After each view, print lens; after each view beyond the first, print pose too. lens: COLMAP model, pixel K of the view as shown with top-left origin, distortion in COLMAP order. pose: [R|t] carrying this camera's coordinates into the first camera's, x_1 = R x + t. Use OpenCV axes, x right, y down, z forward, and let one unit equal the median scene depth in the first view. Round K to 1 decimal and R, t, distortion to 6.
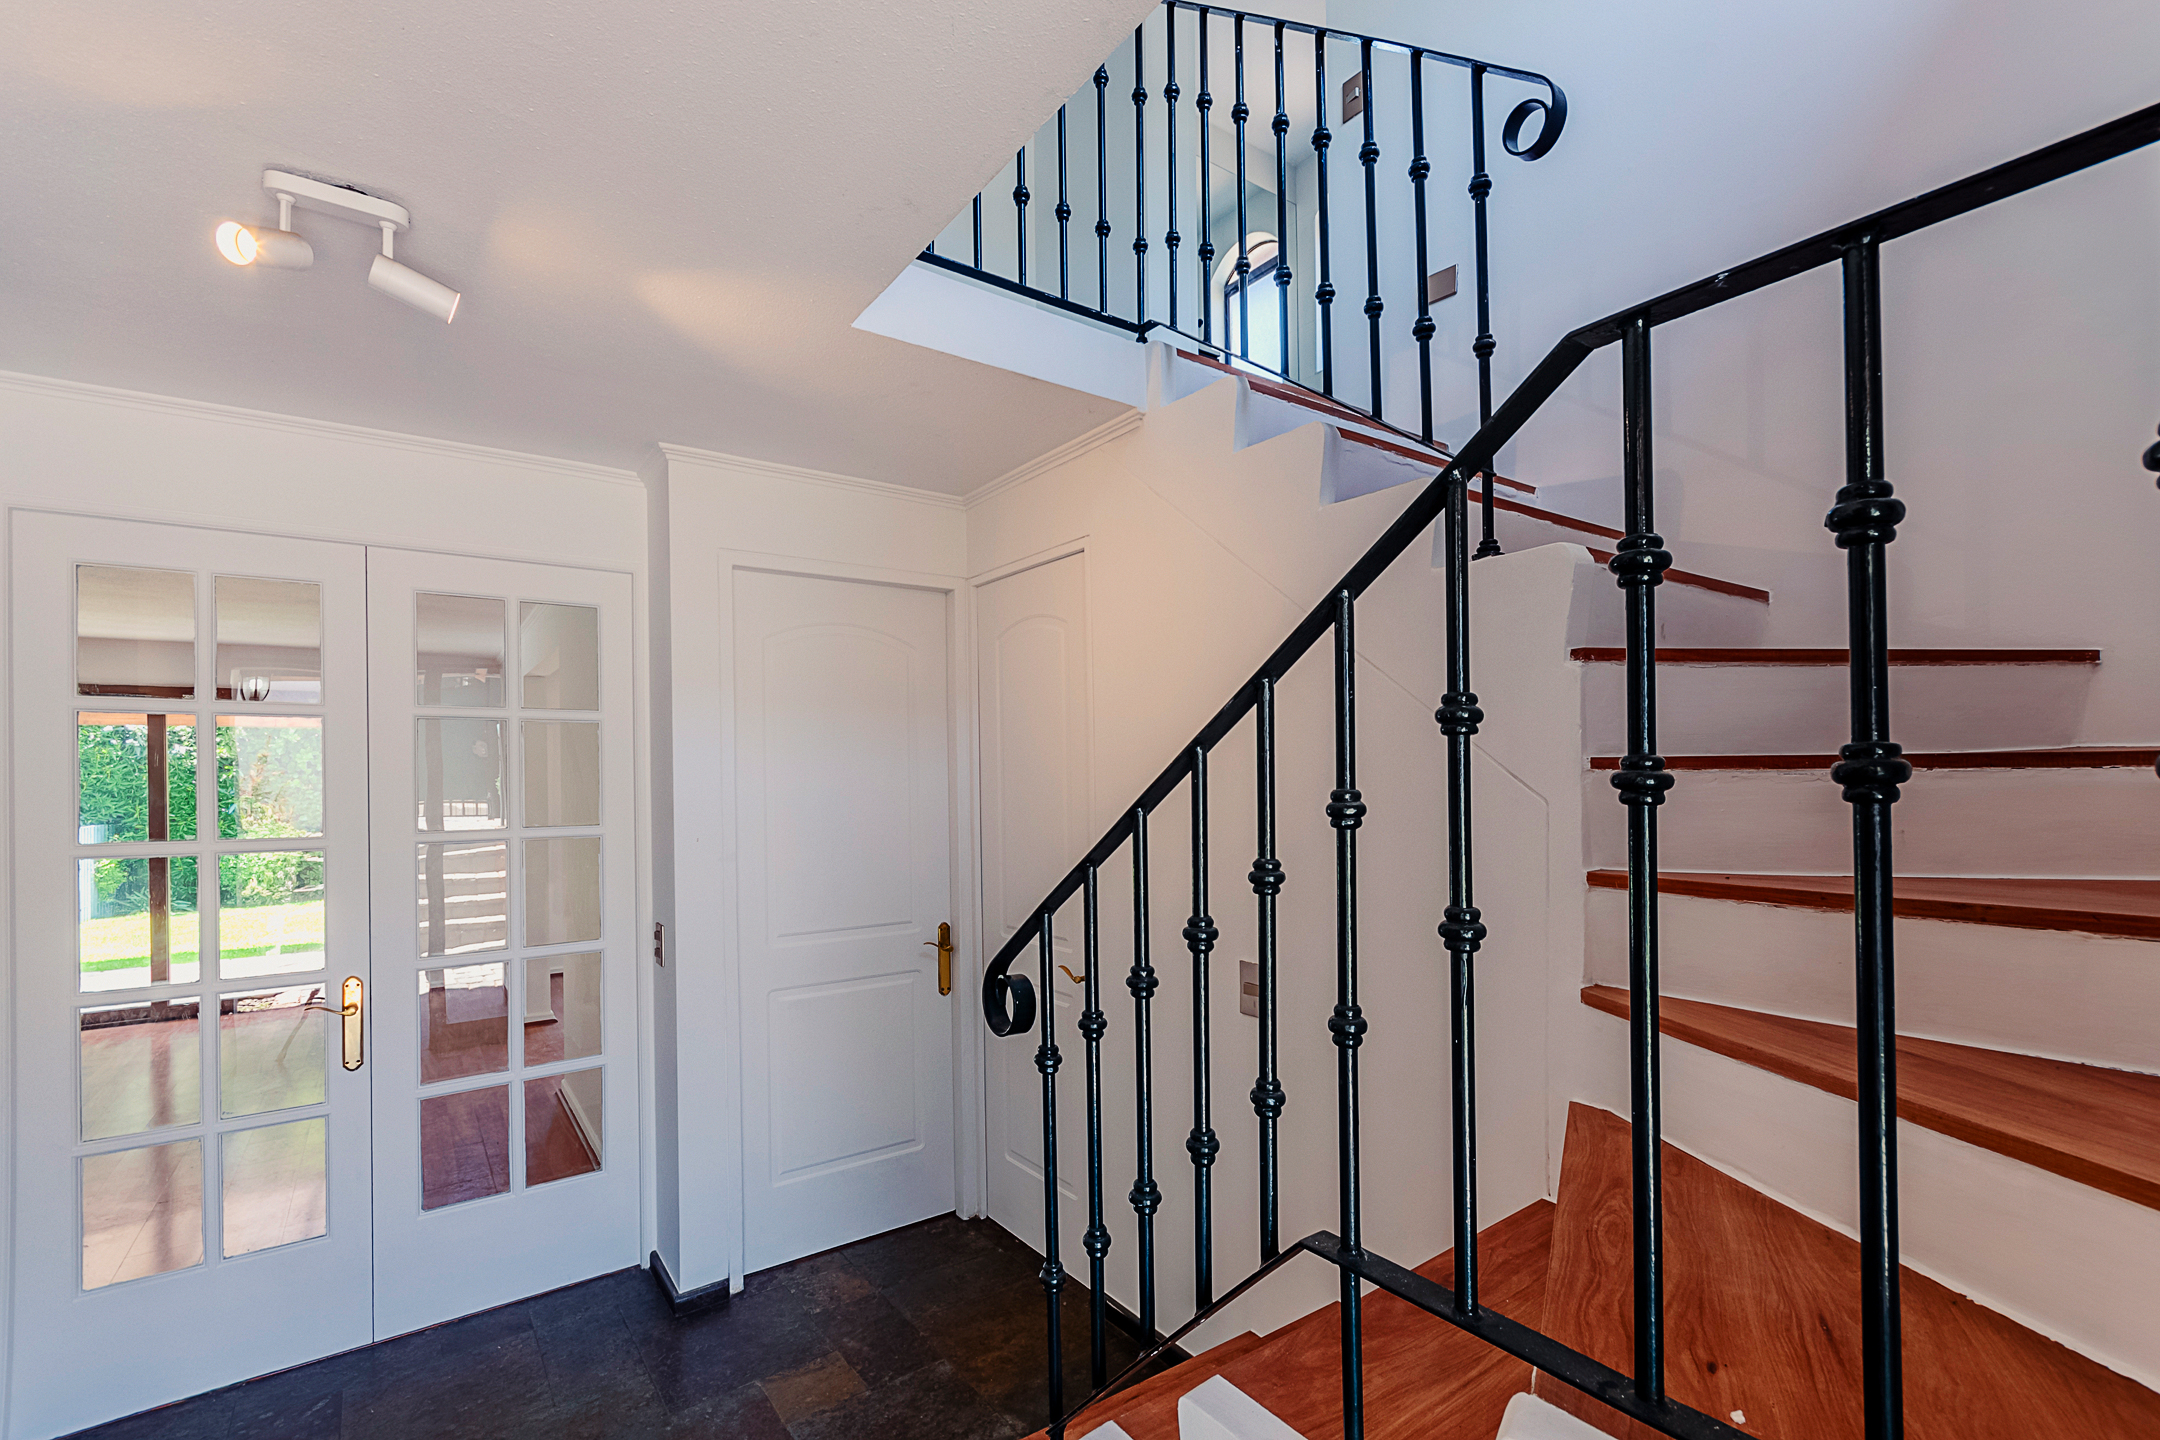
lens RADIAL K [[953.0, 0, 1083.8], [0, 953.0, 760.4], [0, 0, 1]] dist [0.002554, 0.000805]
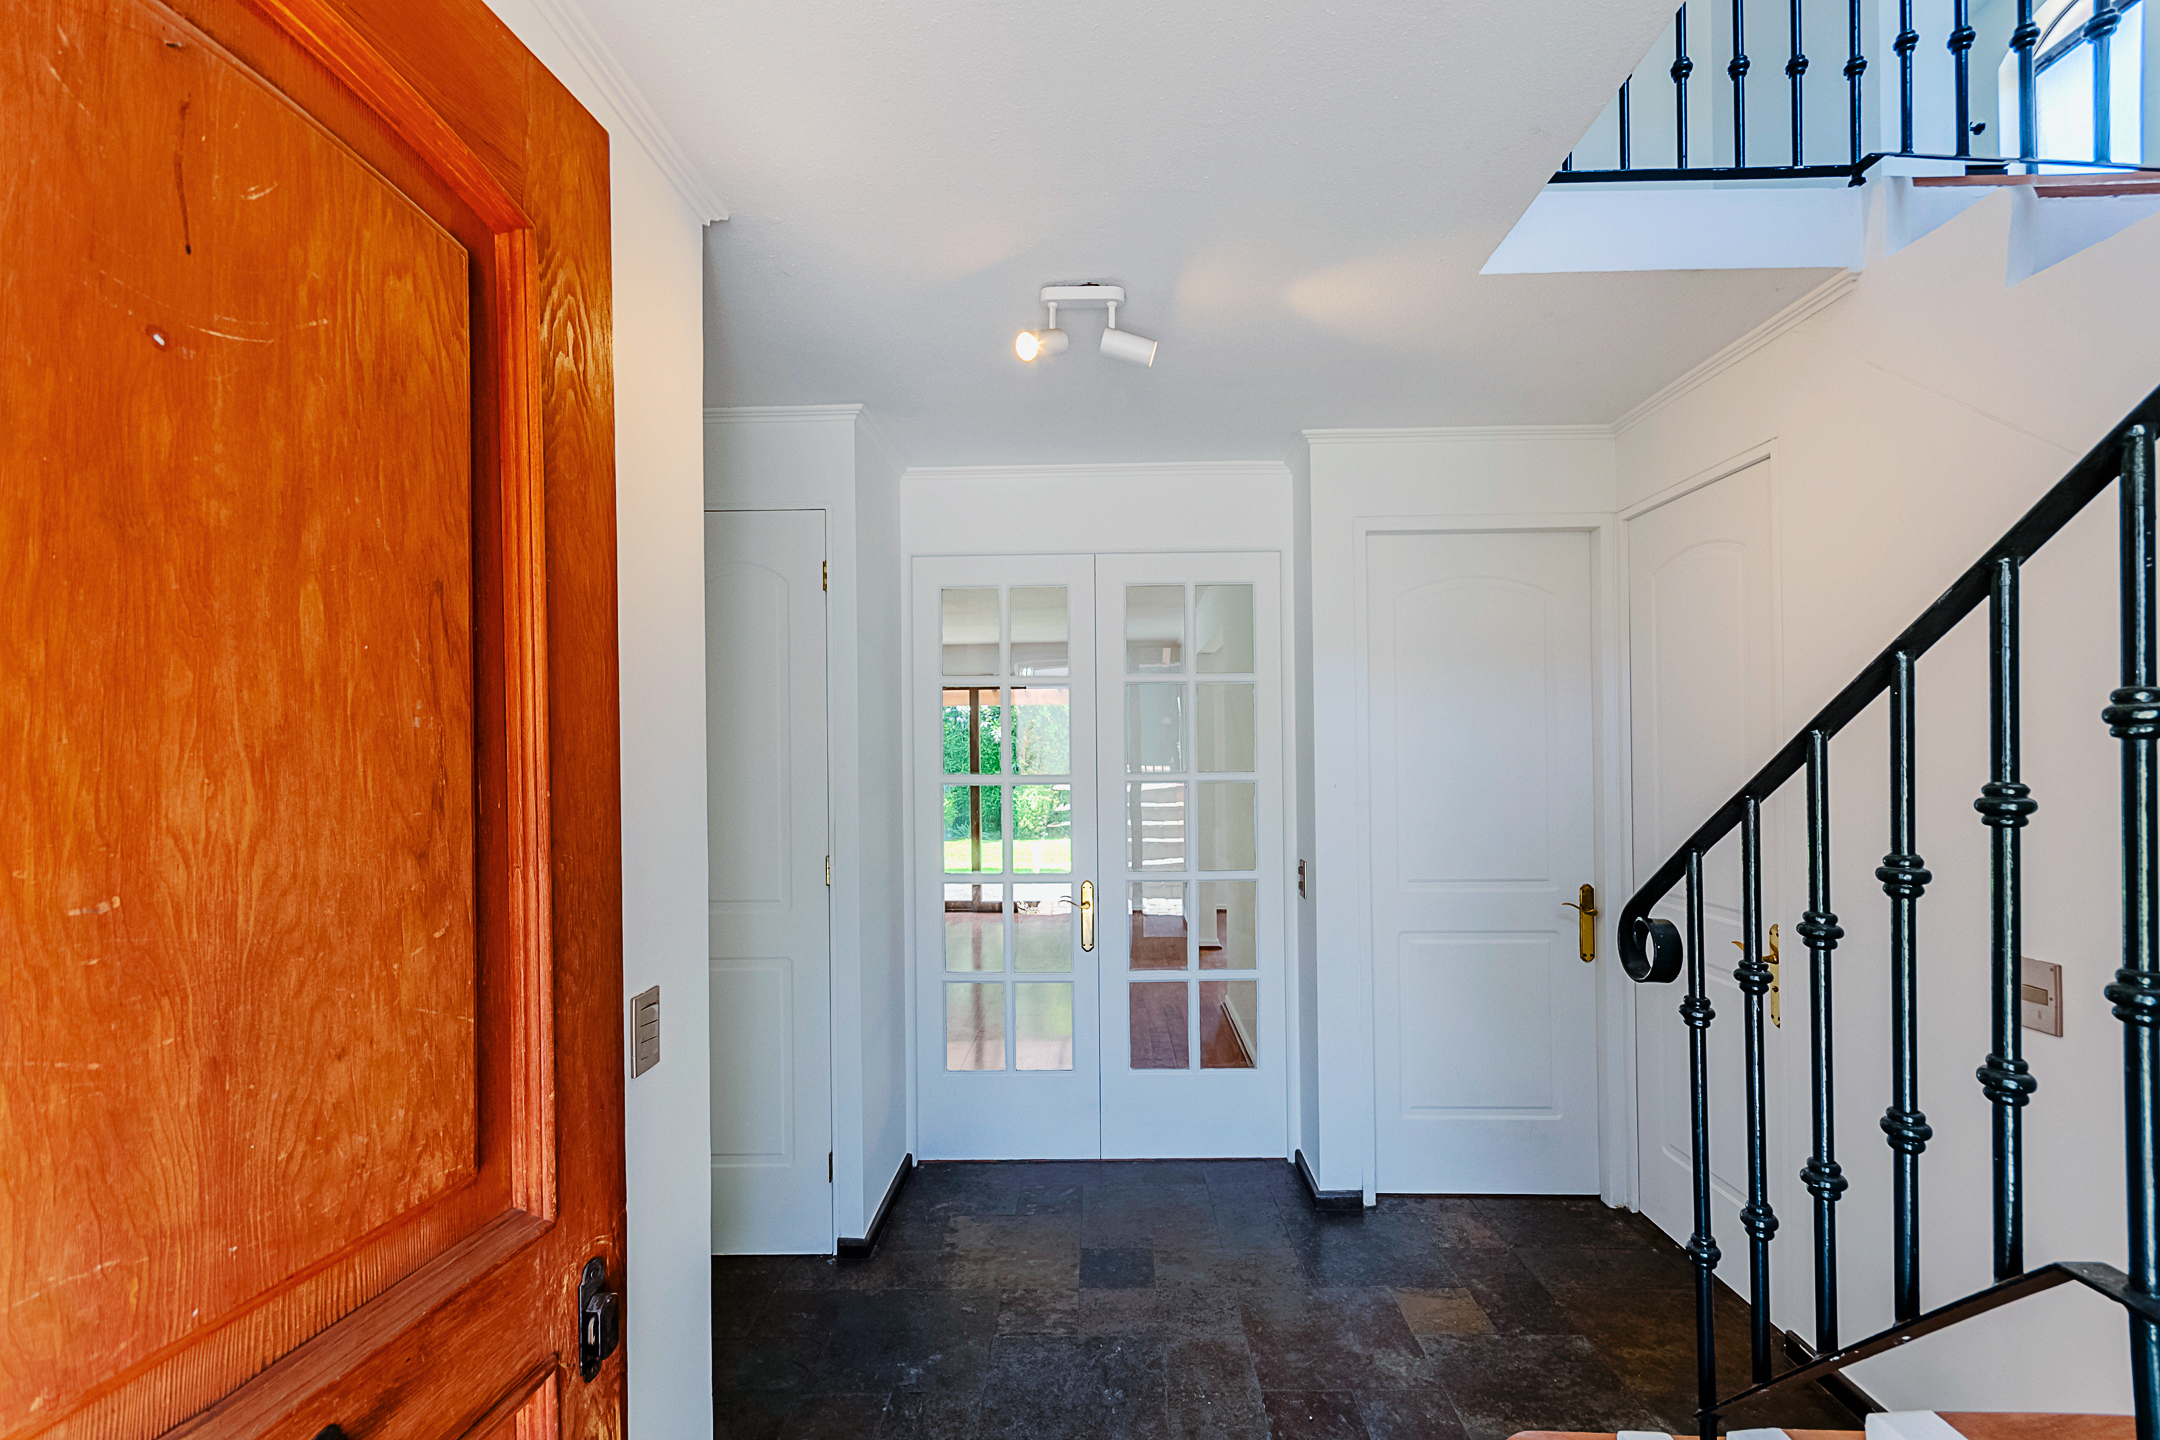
lens RADIAL K [[974.9, 0, 1070.8], [0, 974.9, 775.7], [0, 0, 1]] dist [0.013952, -0.006991]
pose [[0.793089, 0.009577, -0.609031, 0.043840], [0.004016, 0.999772, 0.020952, 0.048001], [0.609093, -0.019063, 0.792870, -0.089011]]
